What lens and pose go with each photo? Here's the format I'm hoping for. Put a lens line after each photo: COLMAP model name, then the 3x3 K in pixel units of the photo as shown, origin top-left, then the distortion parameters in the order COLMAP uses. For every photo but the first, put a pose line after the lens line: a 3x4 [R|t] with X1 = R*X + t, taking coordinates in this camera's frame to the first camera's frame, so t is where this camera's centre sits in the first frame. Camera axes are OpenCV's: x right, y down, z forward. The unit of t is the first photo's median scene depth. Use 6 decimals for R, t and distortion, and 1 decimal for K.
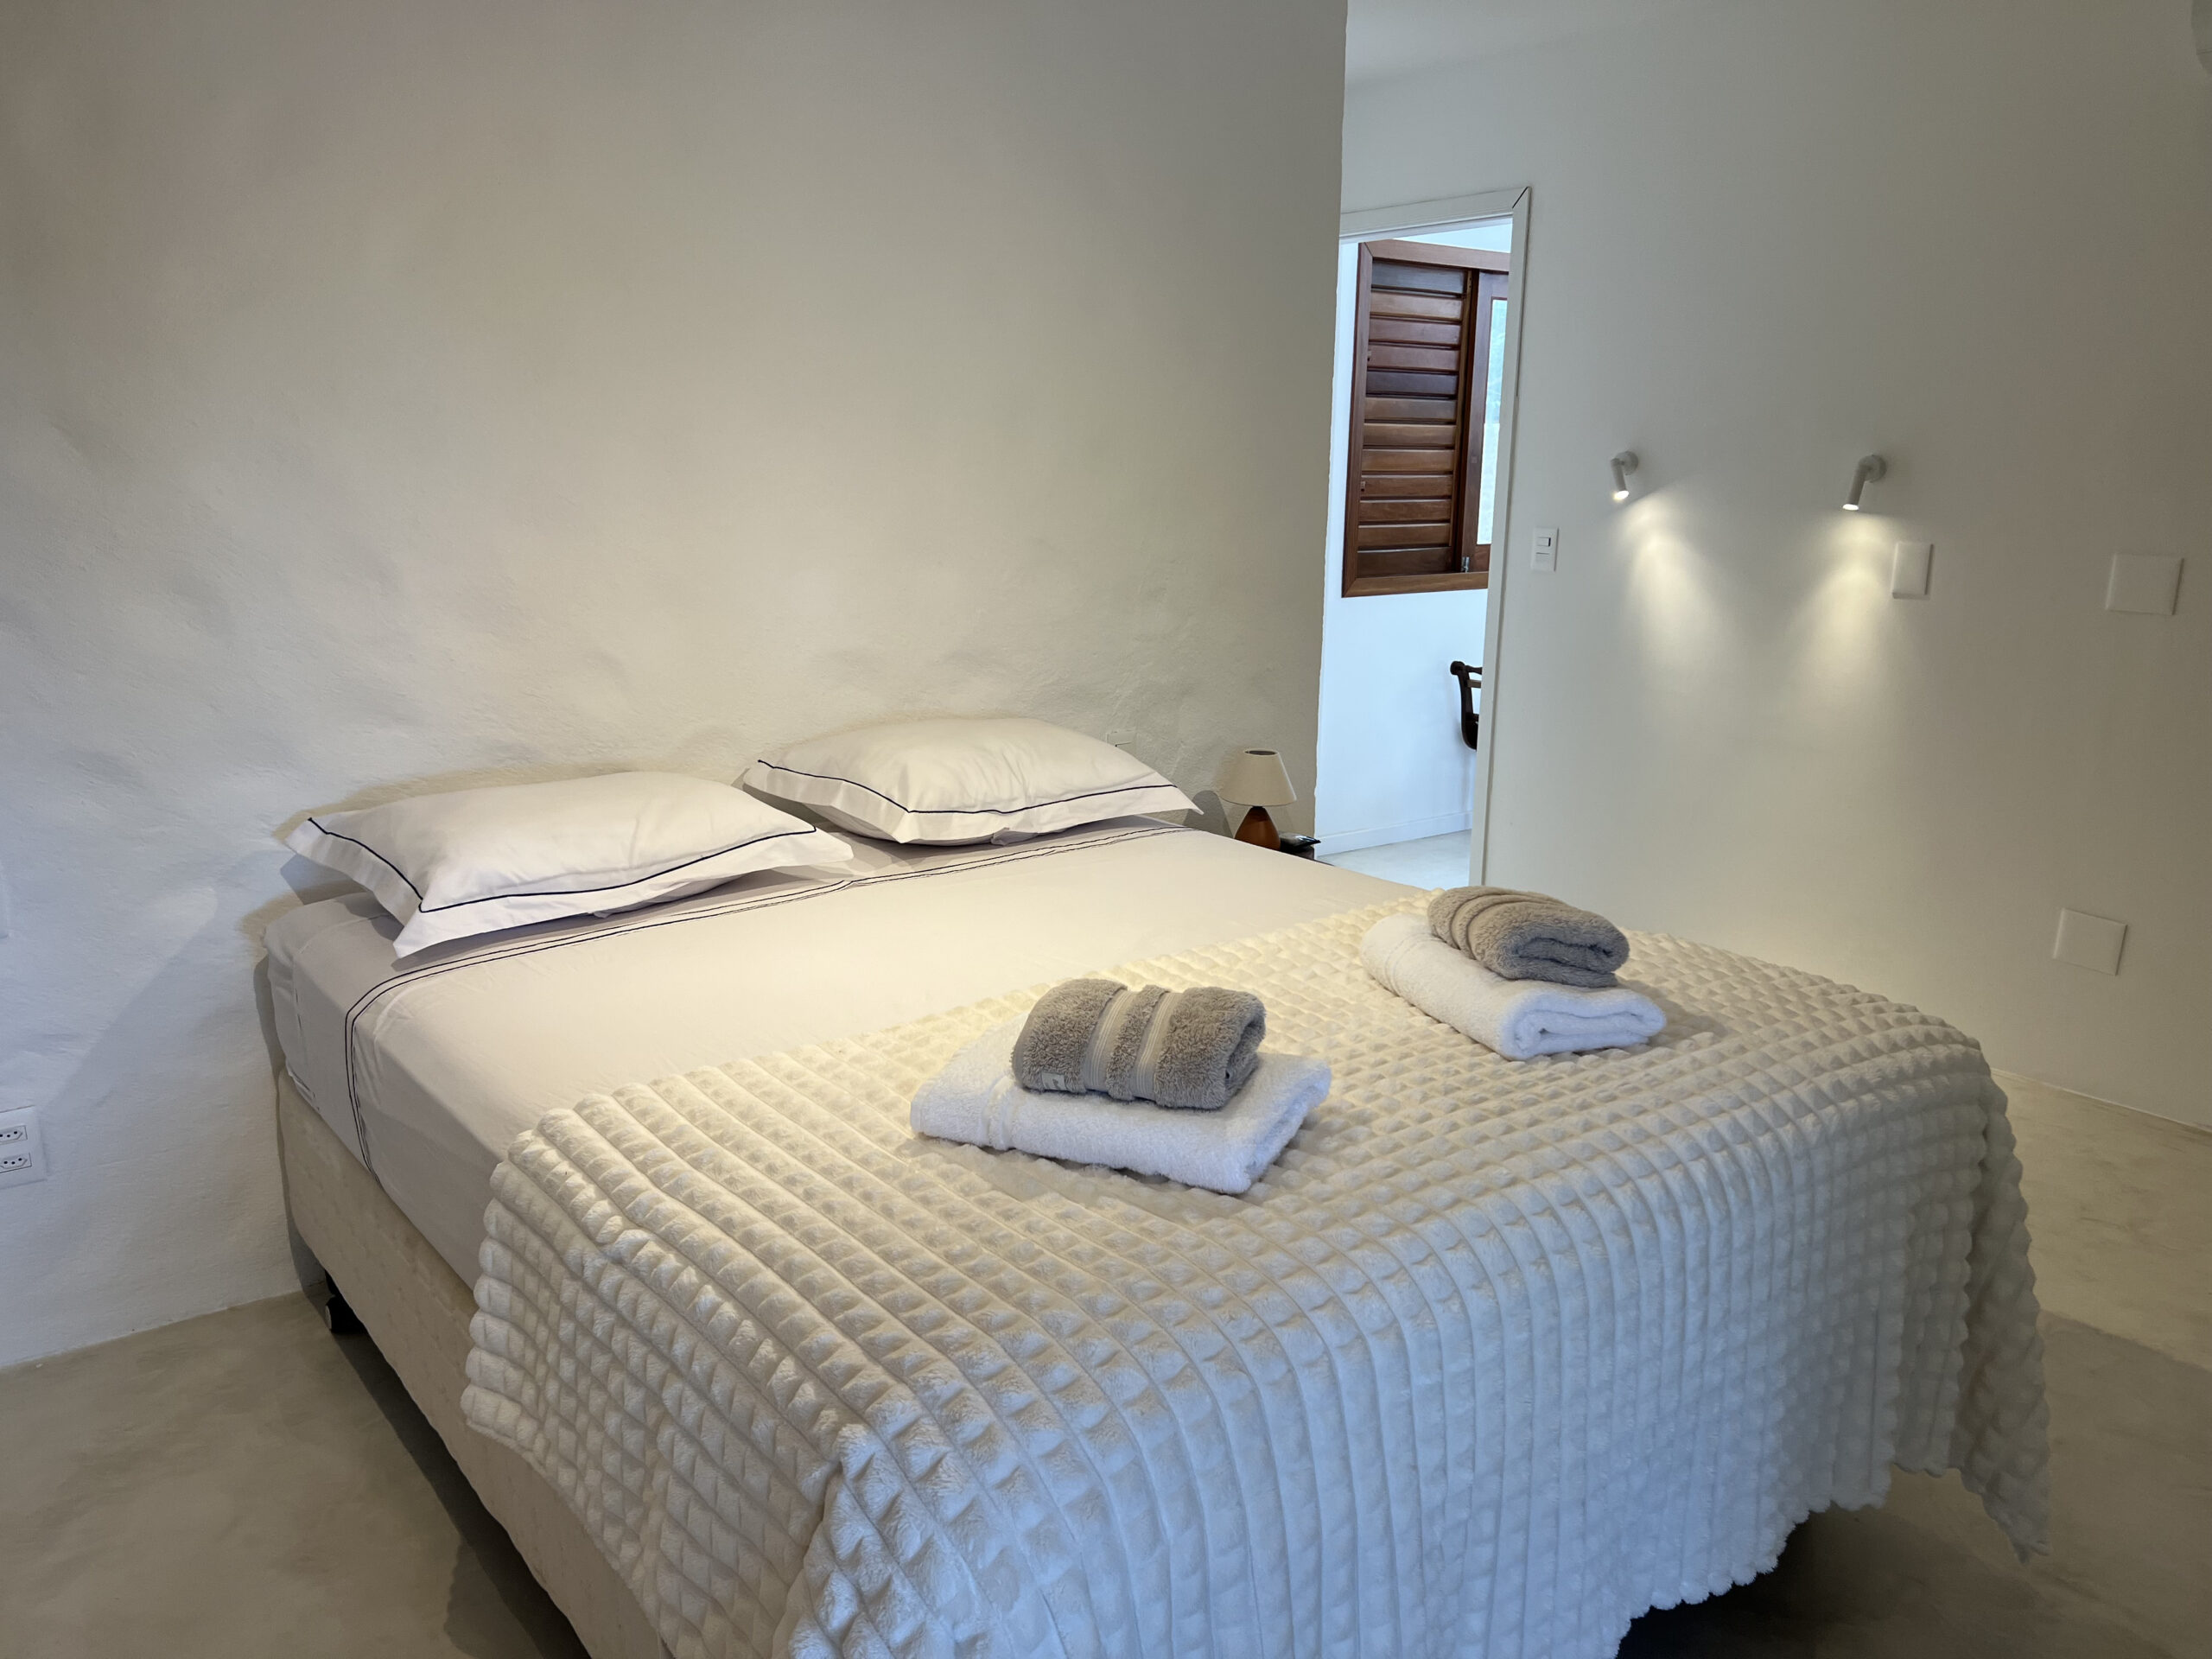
lens RADIAL K [[1670.6, 0, 1101.2], [0, 1670.6, 830.5], [0, 0, 1]] dist [0.055414, -0.056354]
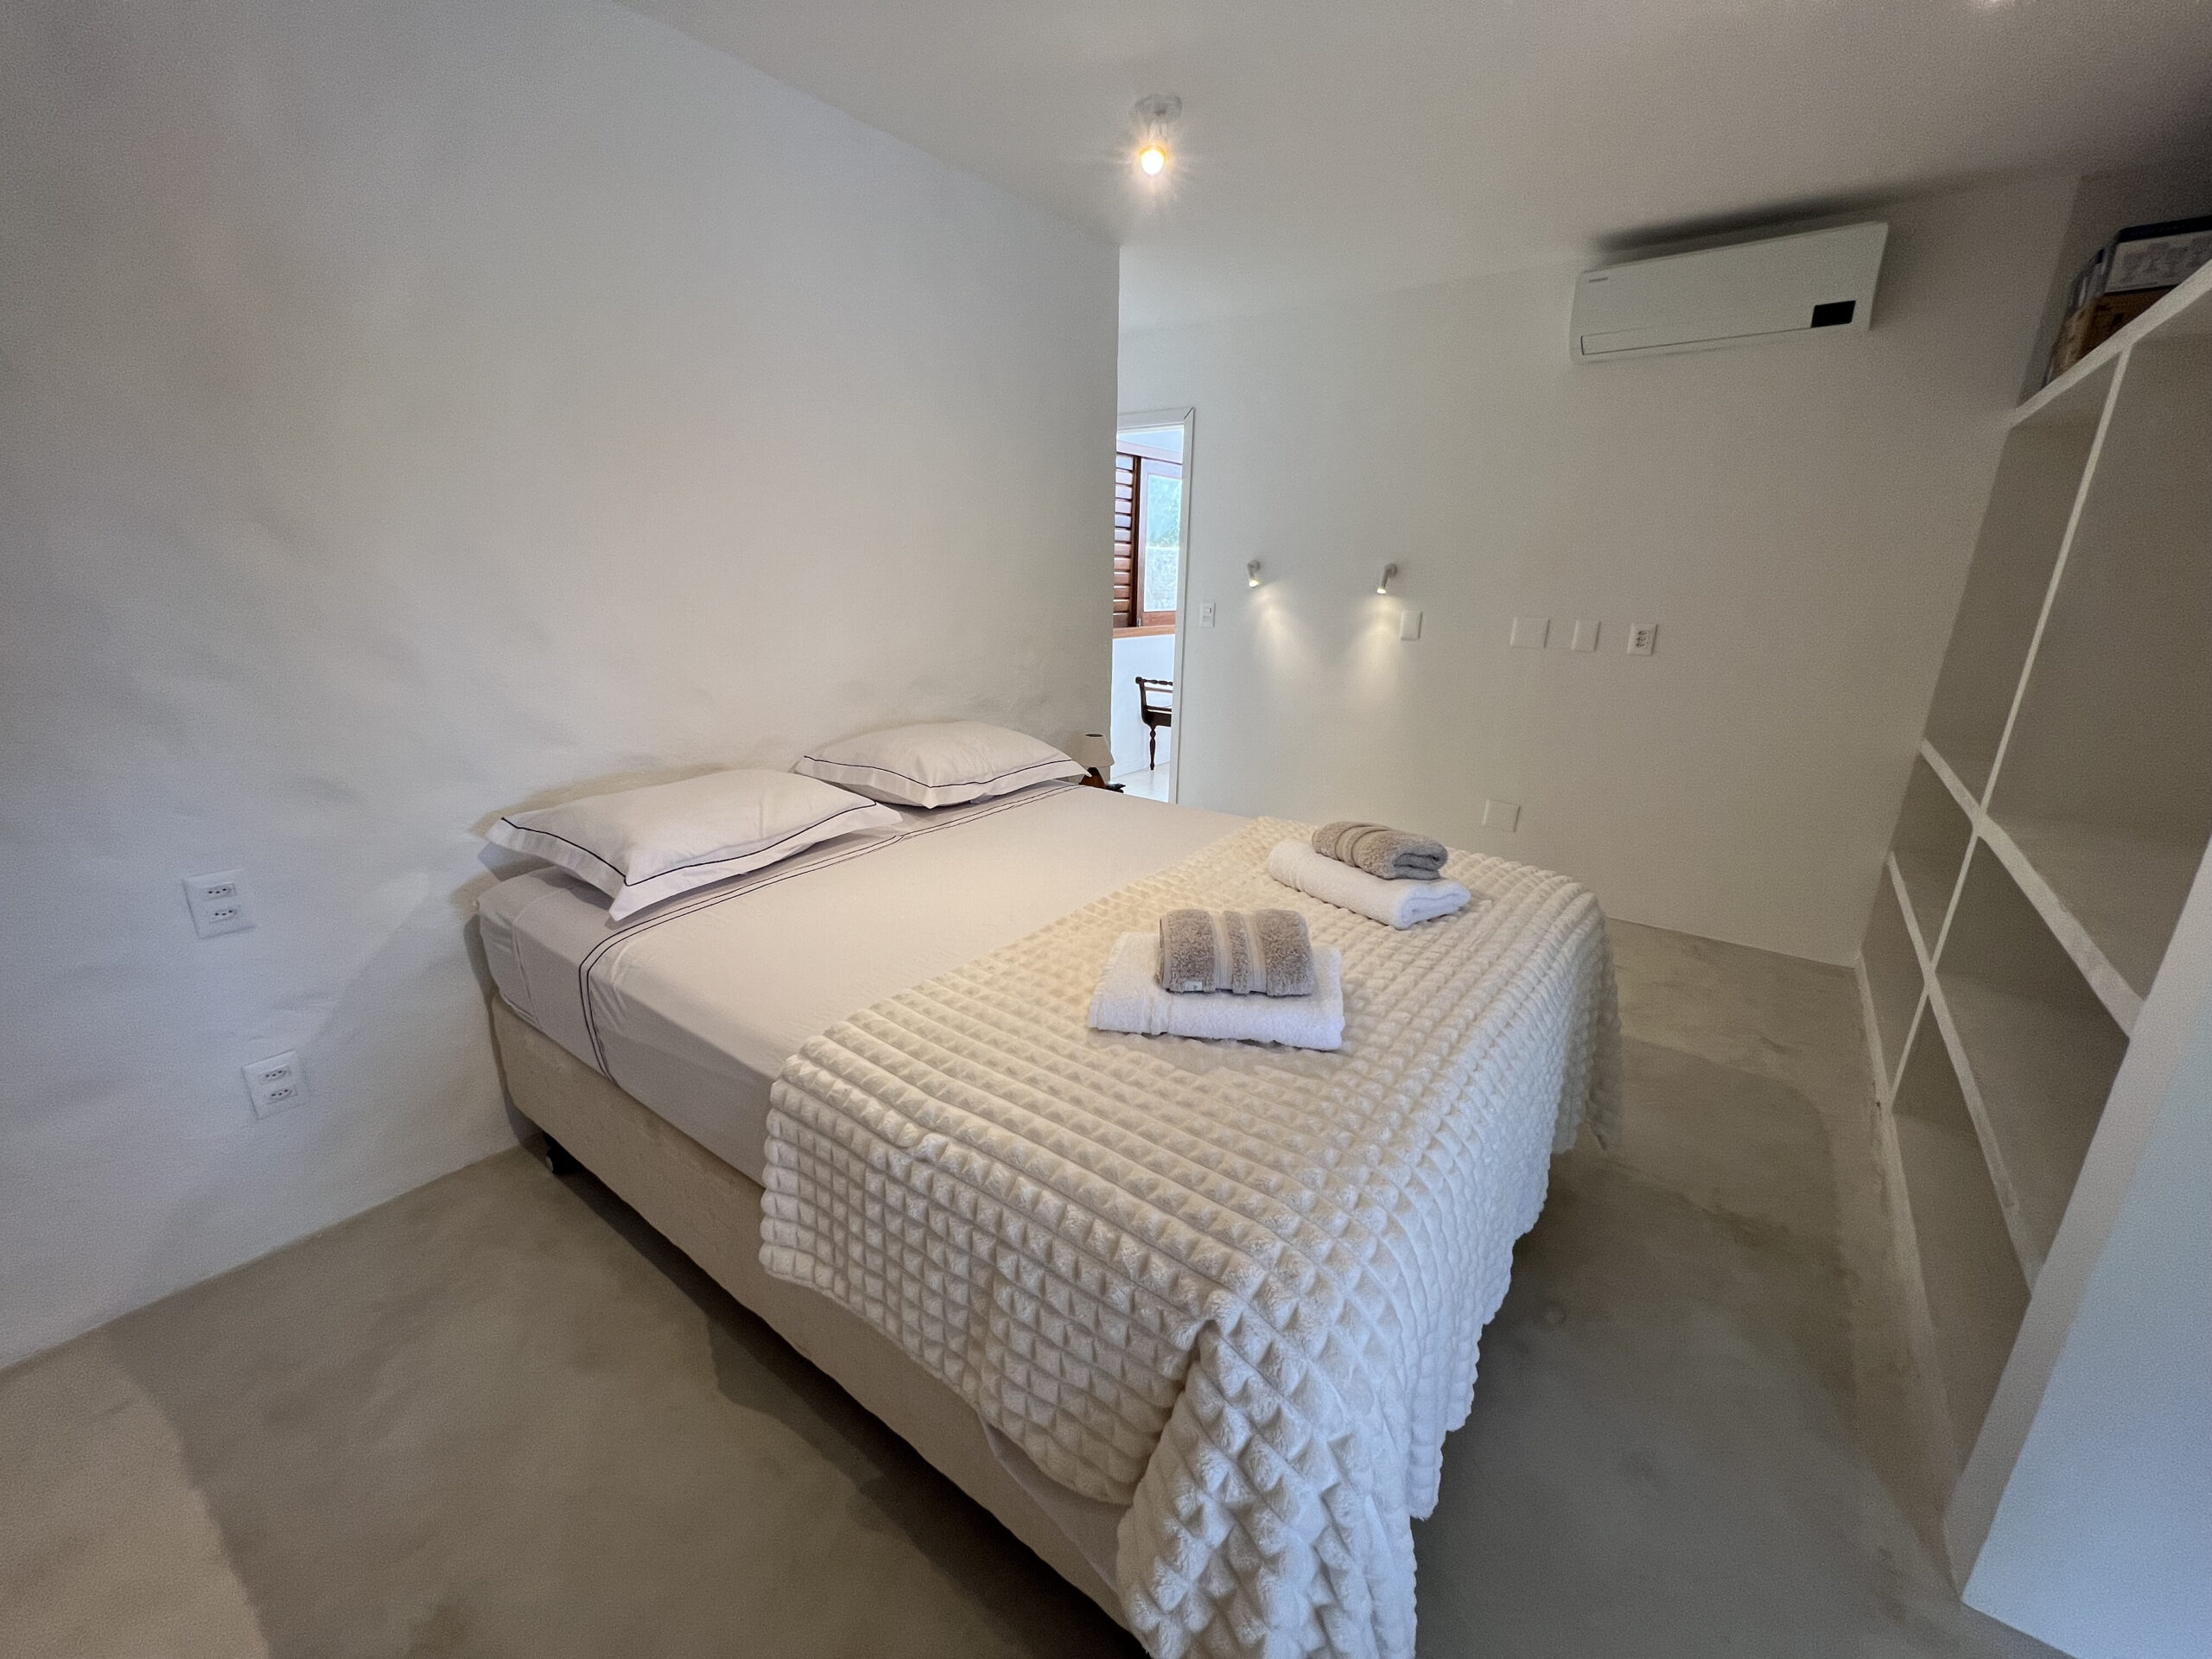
lens RADIAL K [[884.9, 0, 1107.3], [0, 884.9, 824.8], [0, 0, 1]] dist [-0.001645, 0.000553]
pose [[0.963500, -0.065231, 0.259639, -0.213807], [0.047195, 0.996058, 0.075110, -0.038054], [-0.263515, -0.060115, 0.962780, 0.206780]]
